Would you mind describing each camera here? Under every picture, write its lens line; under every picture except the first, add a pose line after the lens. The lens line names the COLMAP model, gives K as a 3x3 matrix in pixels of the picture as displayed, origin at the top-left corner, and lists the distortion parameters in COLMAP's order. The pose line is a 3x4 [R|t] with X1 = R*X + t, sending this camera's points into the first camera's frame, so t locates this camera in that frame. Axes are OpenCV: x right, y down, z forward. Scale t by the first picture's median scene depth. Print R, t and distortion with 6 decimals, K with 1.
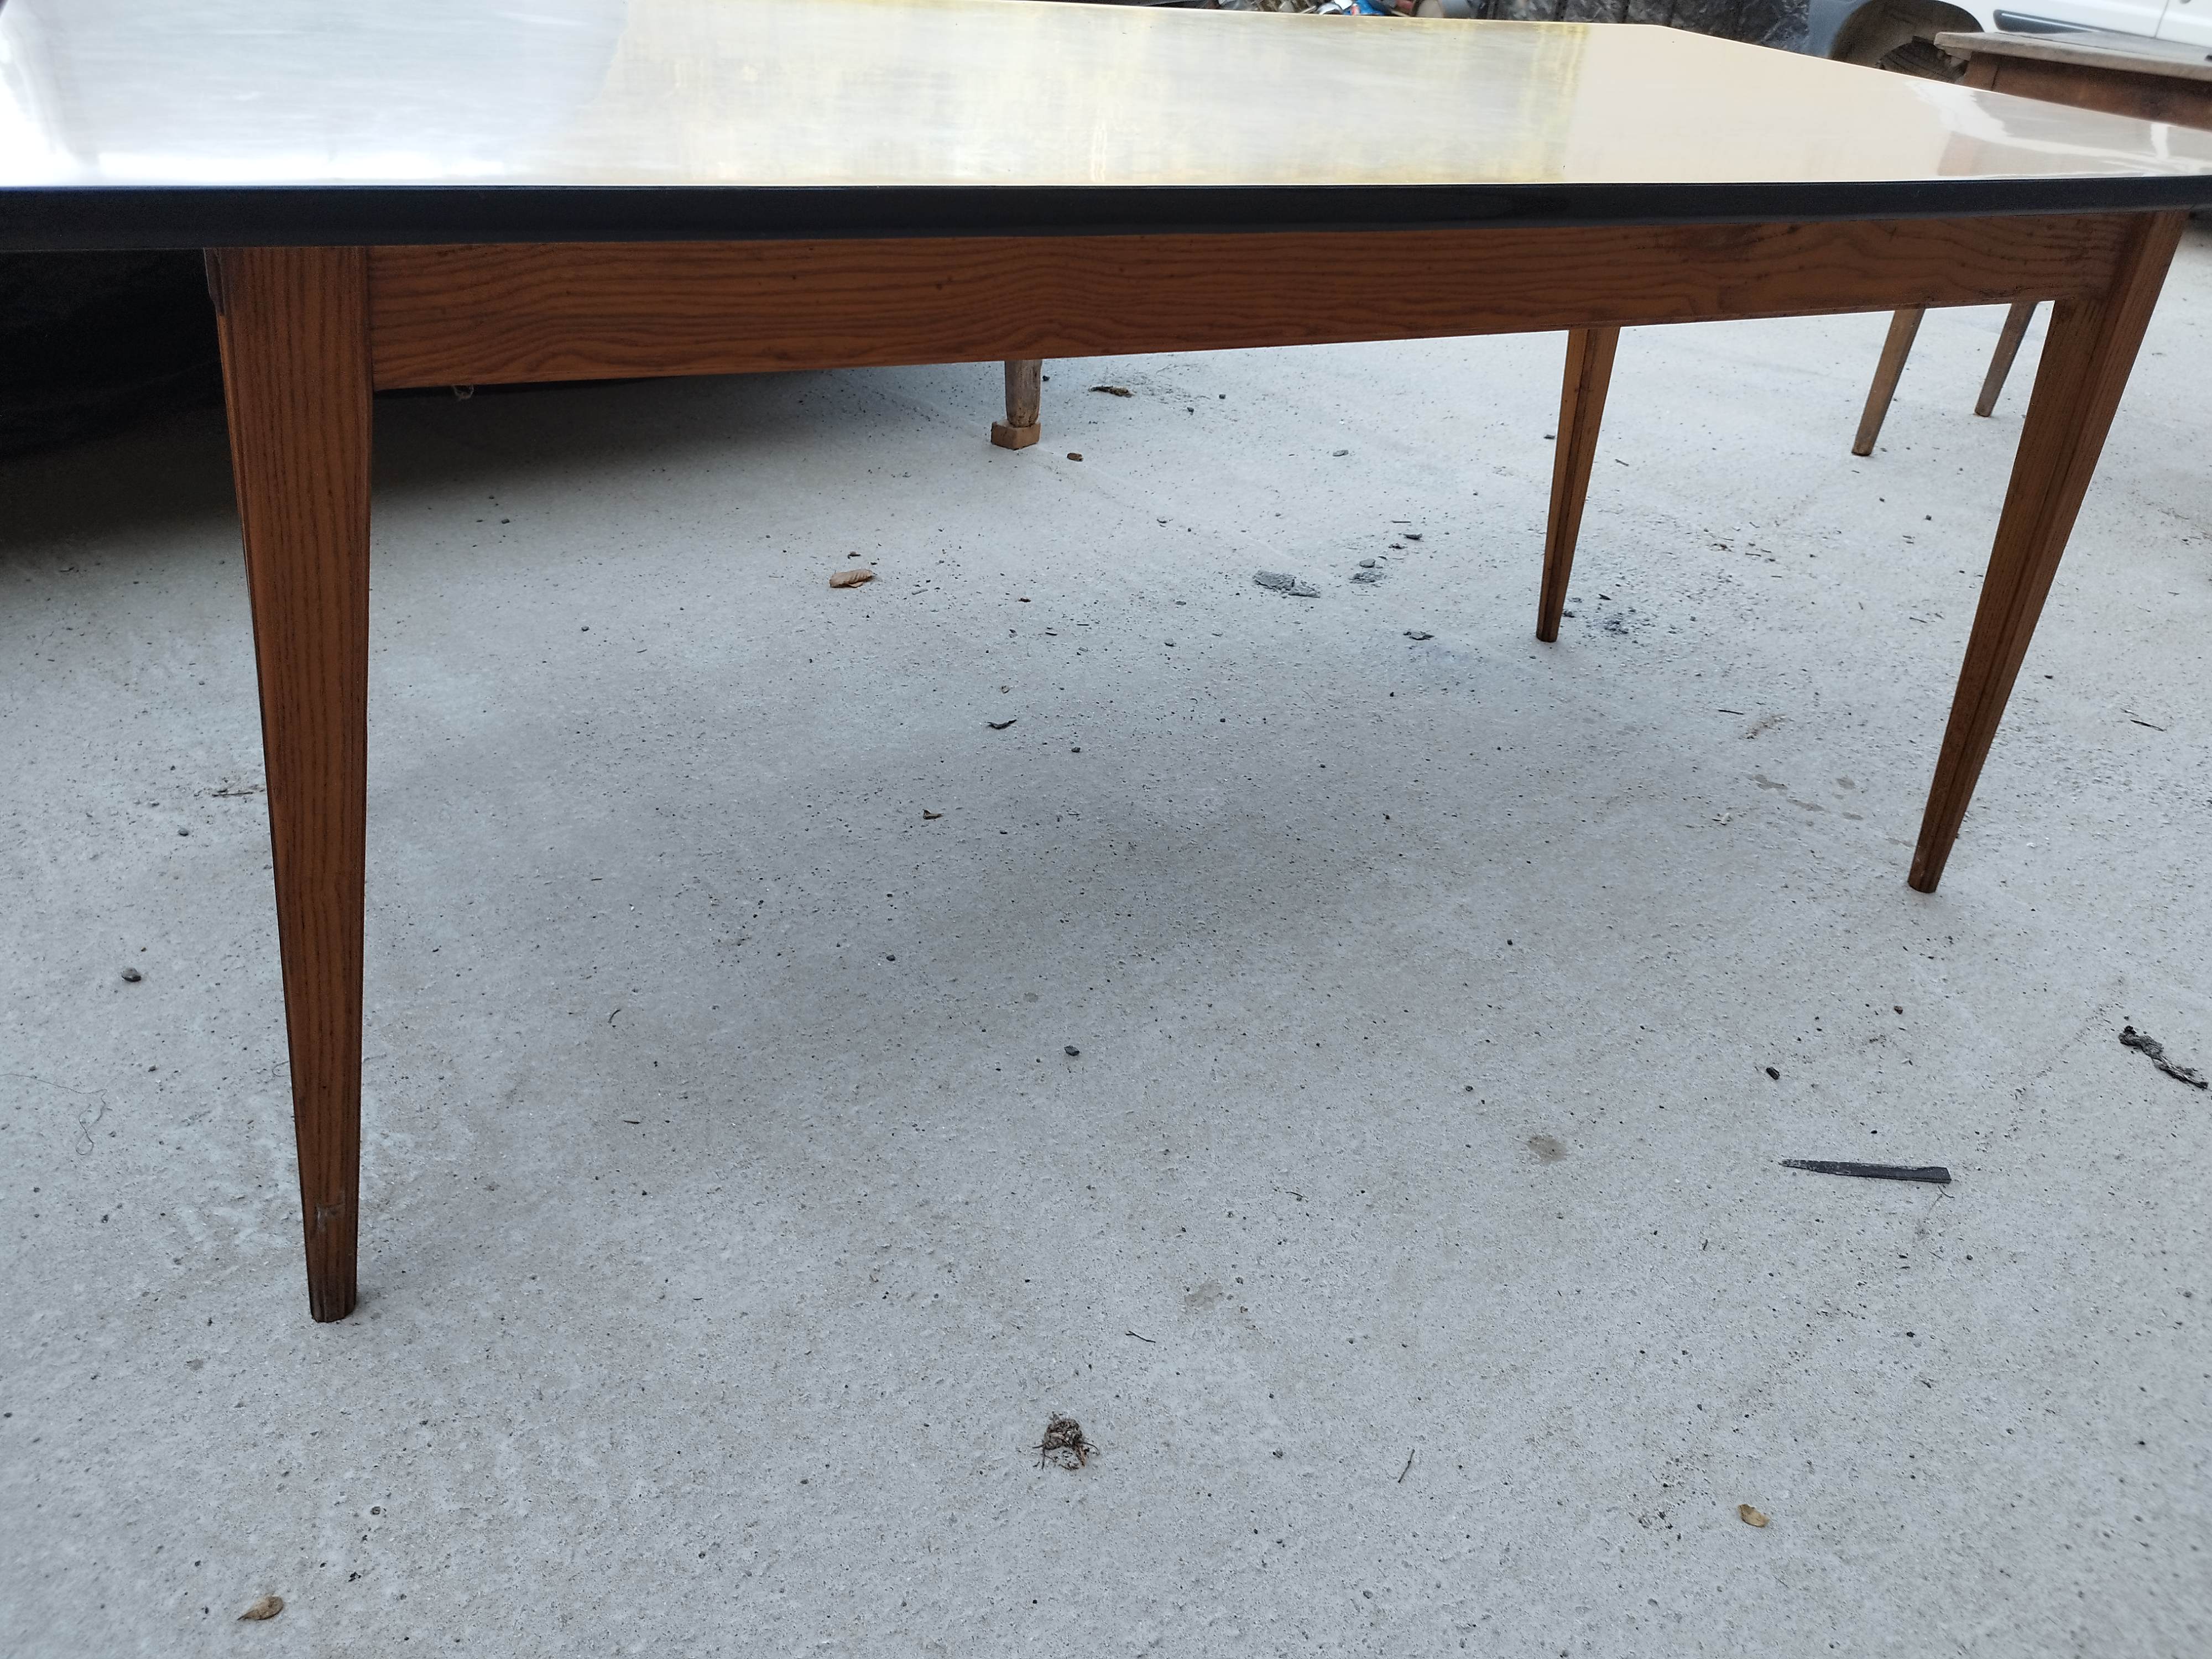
lens RADIAL K [[1594.5, 0, 1098.4], [0, 1594.5, 845.8], [0, 0, 1]] dist [0.022049, -0.028659]
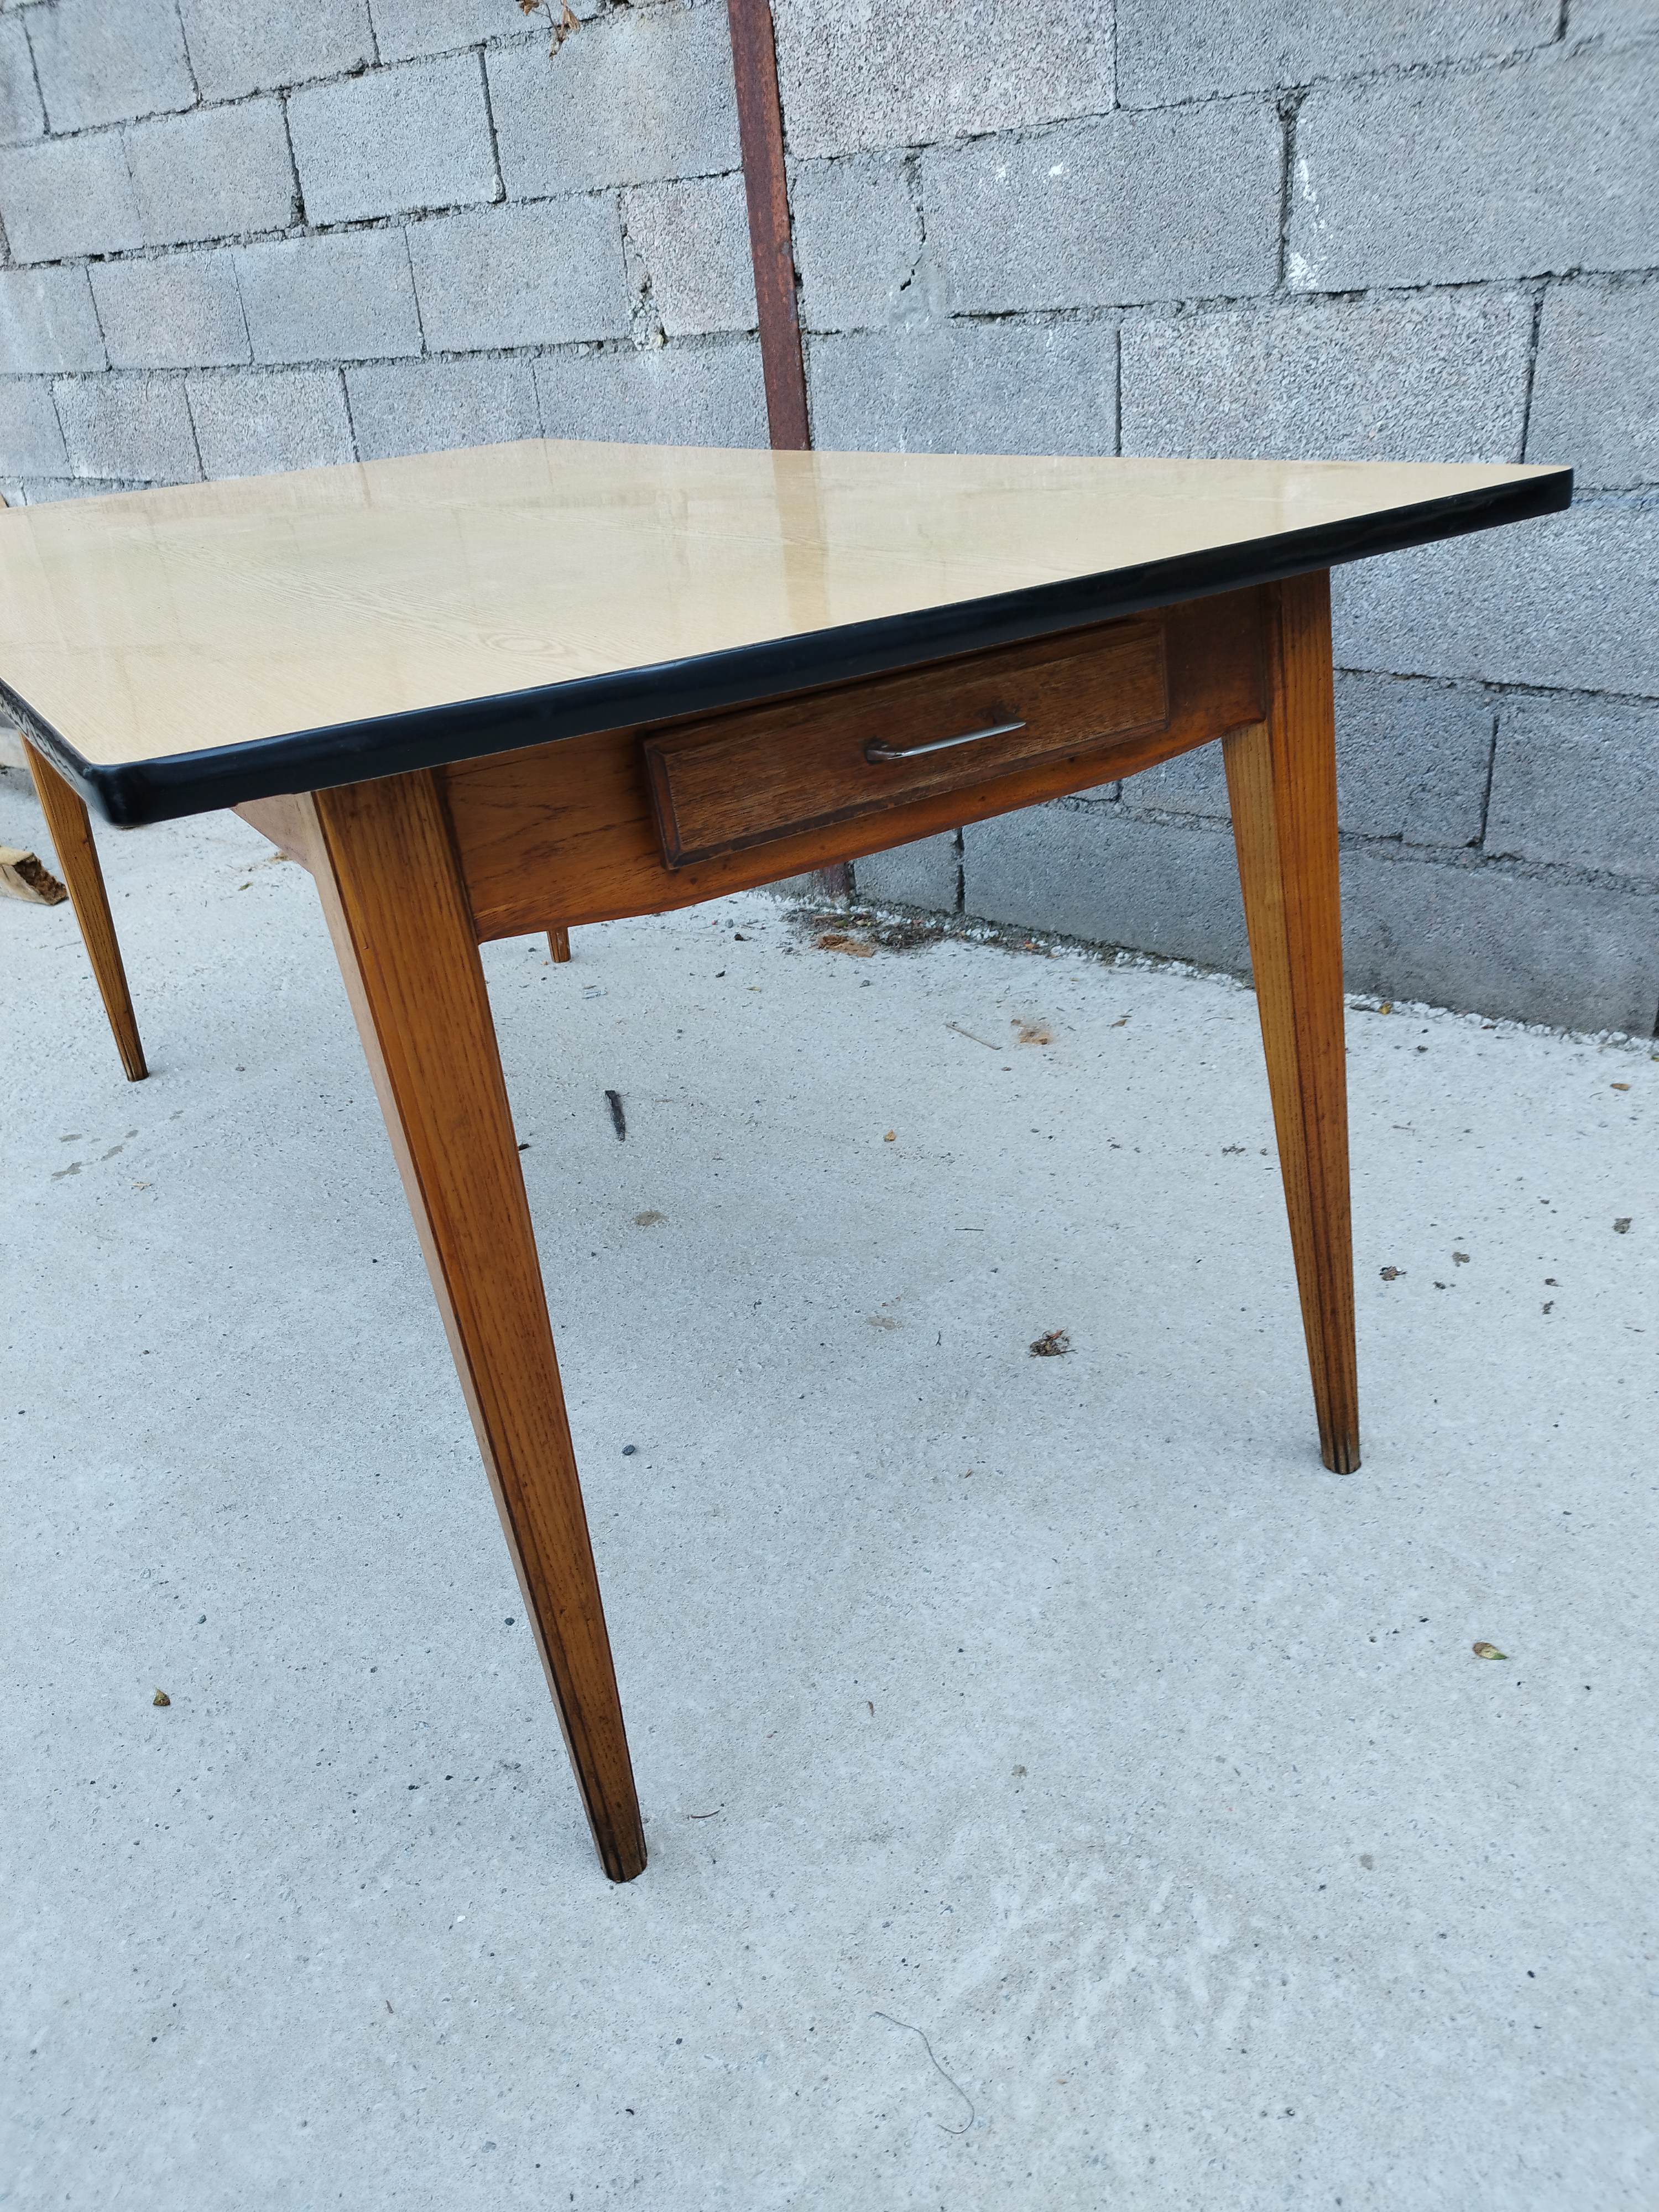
lens RADIAL K [[1594.5, 0, 839.0], [0, 1594.5, 1123.6], [0, 0, 1]] dist [0.022049, -0.028659]
pose [[-0.275526, -0.487372, 0.828585, -0.947203], [0.570554, 0.610798, 0.548994, -0.570918], [-0.773663, 0.624015, 0.109782, 0.786484]]
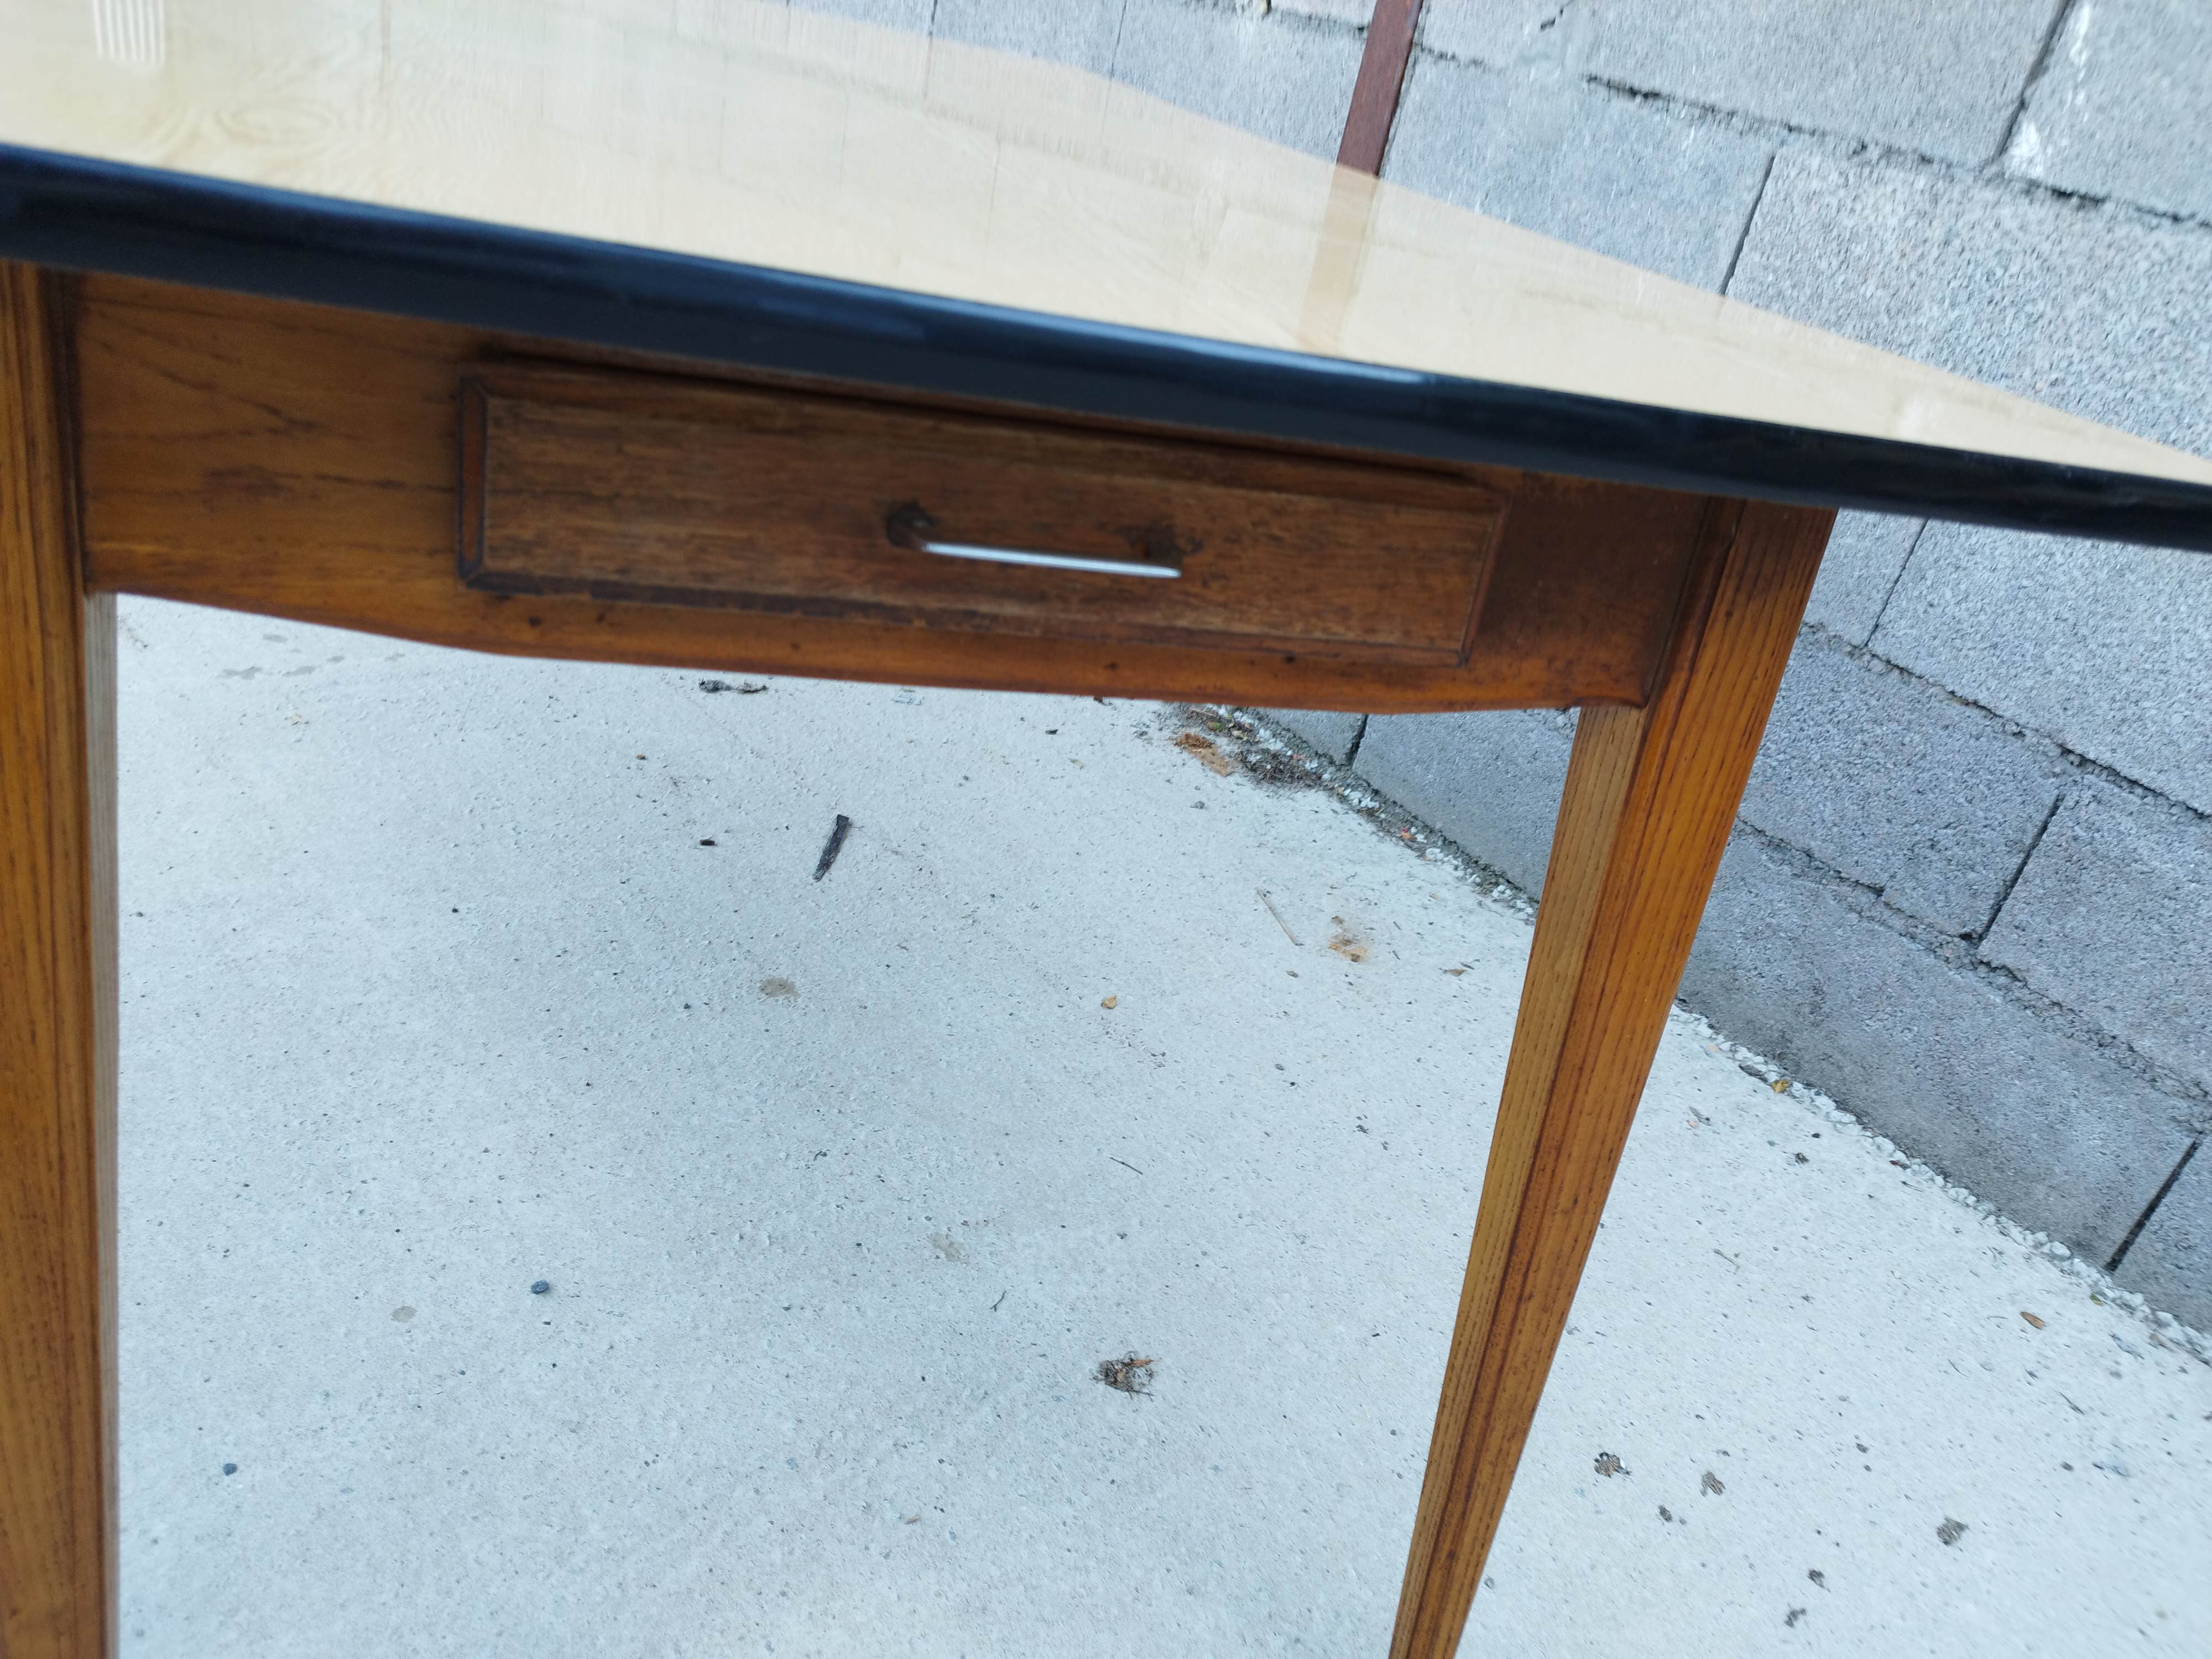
lens RADIAL K [[1594.5, 0, 1096.4], [0, 1594.5, 859.2], [0, 0, 1]] dist [0.022049, -0.028659]
pose [[0.024335, -0.536010, 0.843861, -0.658288], [0.361481, 0.791714, 0.492463, -0.378956], [-0.932062, 0.293056, 0.213024, 0.631179]]
